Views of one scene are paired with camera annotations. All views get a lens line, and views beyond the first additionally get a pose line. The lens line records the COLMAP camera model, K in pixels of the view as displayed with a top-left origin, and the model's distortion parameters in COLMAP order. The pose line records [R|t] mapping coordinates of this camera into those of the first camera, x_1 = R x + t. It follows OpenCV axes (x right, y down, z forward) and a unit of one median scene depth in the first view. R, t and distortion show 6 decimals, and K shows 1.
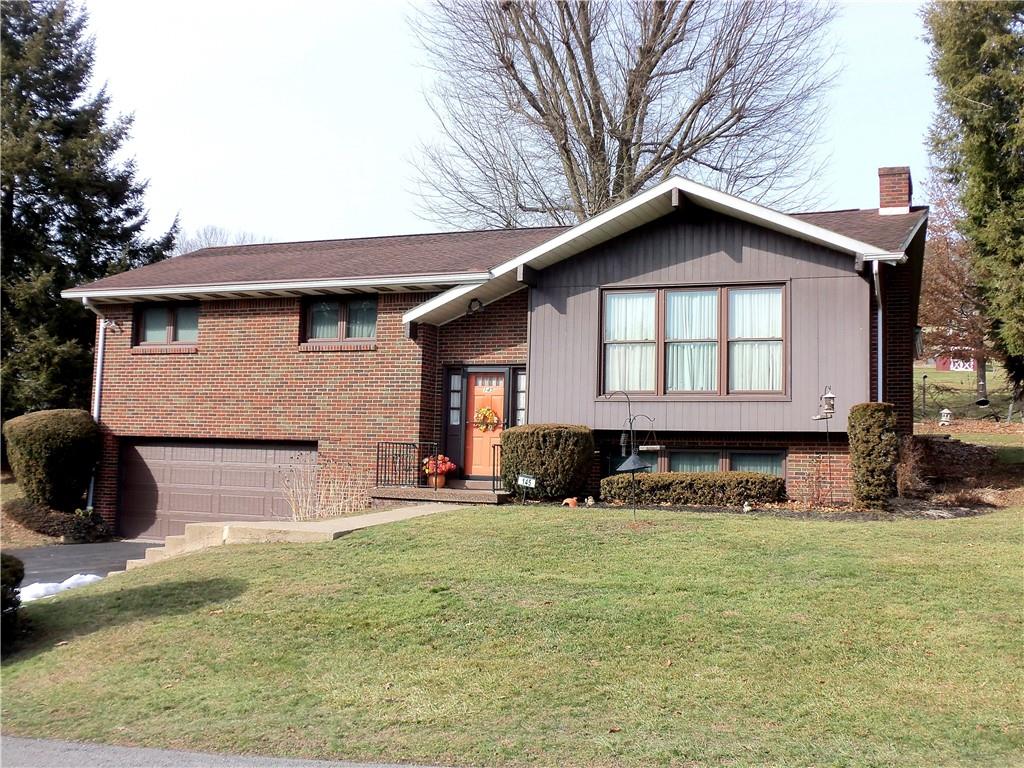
lens RADIAL K [[1090.3, 0, 506.9], [0, 1090.3, 376.8], [0, 0, 1]] dist [-0.080872, 0.000000]
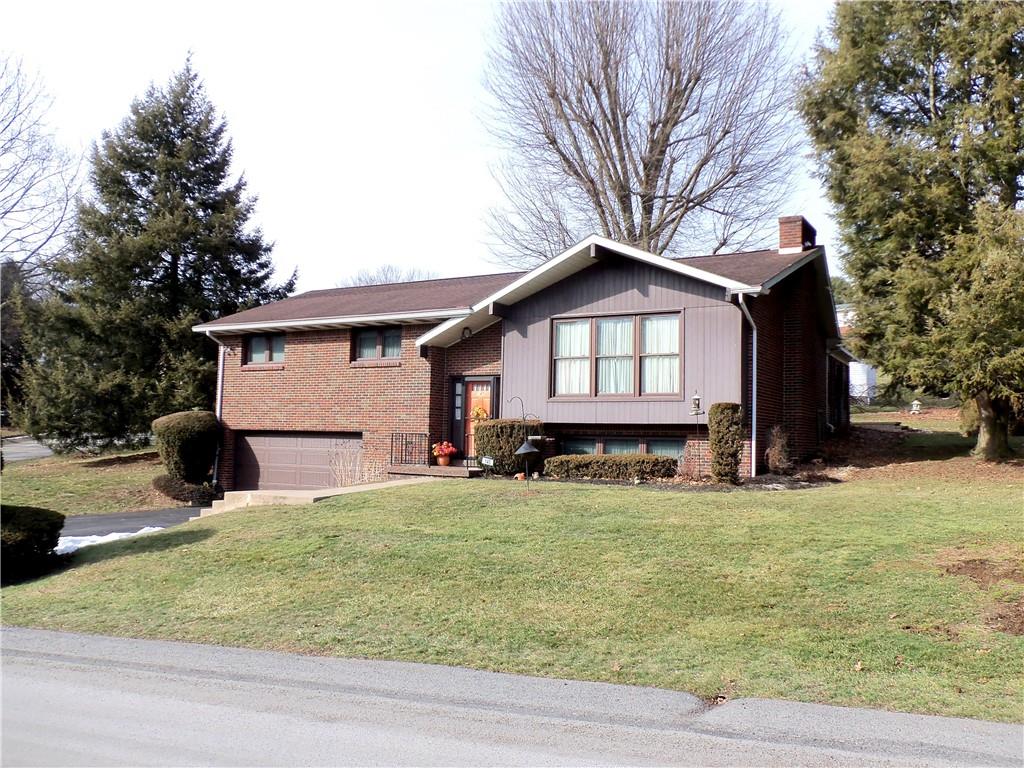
lens RADIAL K [[862.4, 0, 516.2], [0, 862.4, 376.5], [0, 0, 1]] dist [-0.027848, 0.022771]
pose [[0.990469, -0.015484, -0.136864, 0.172430], [0.015541, 0.999879, -0.000658, -0.008186], [0.136858, -0.001475, 0.990590, -0.060464]]
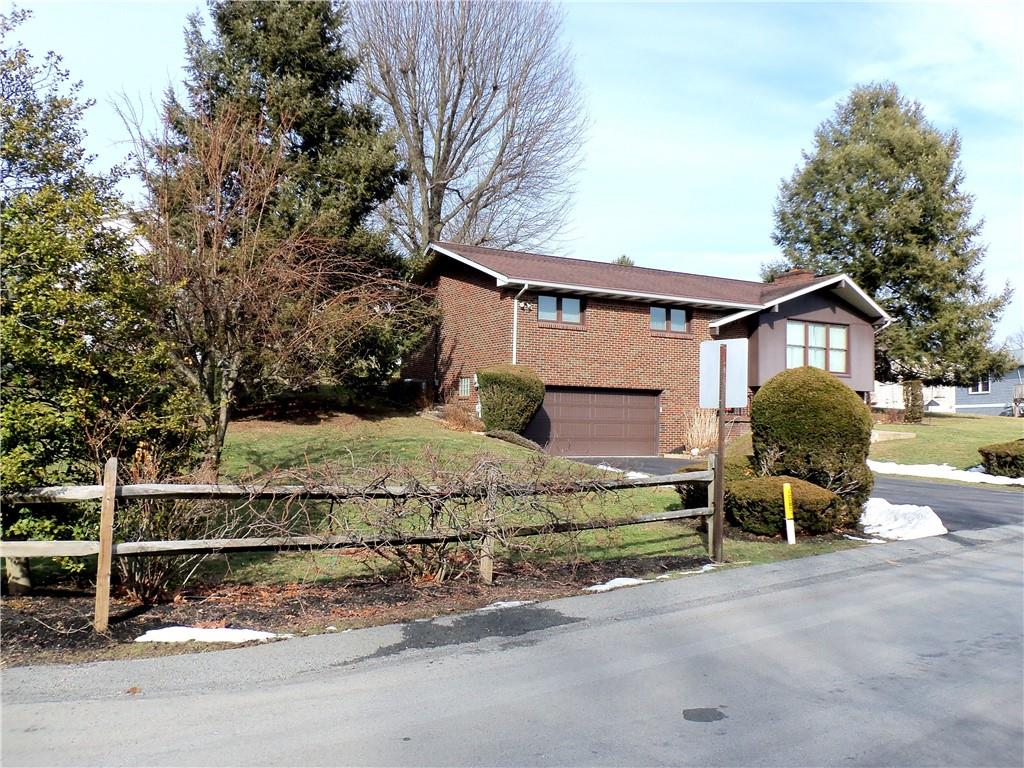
lens RADIAL K [[862.4, 0, 514.0], [0, 862.4, 384.5], [0, 0, 1]] dist [-0.027848, 0.022771]
pose [[0.639580, 0.019228, 0.768484, -1.359456], [-0.062053, 0.997716, 0.026681, 0.028646], [-0.766216, -0.064751, 0.639312, 0.322856]]
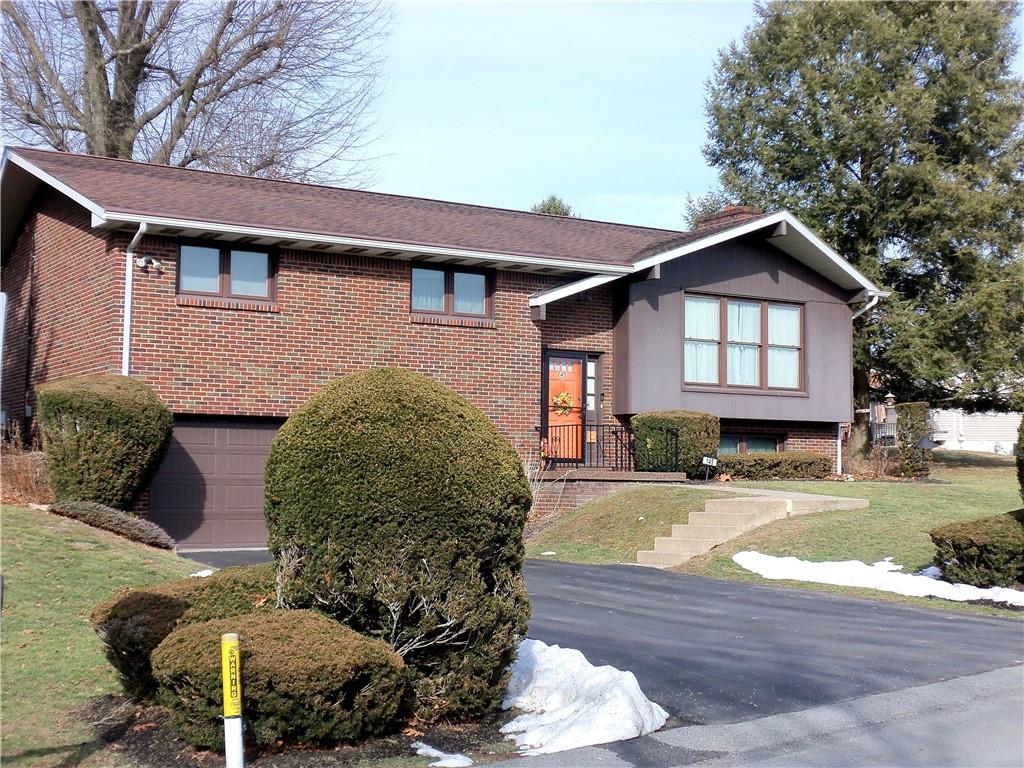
lens RADIAL K [[1419.1, 0, 512.4], [0, 1419.1, 383.7], [0, 0, 1]] dist [-0.024343, 0.000000]
pose [[0.591385, 0.033312, 0.805701, -1.102468], [-0.057580, 0.998340, 0.000987, 0.021580], [-0.804331, -0.046976, 0.592322, 0.245568]]
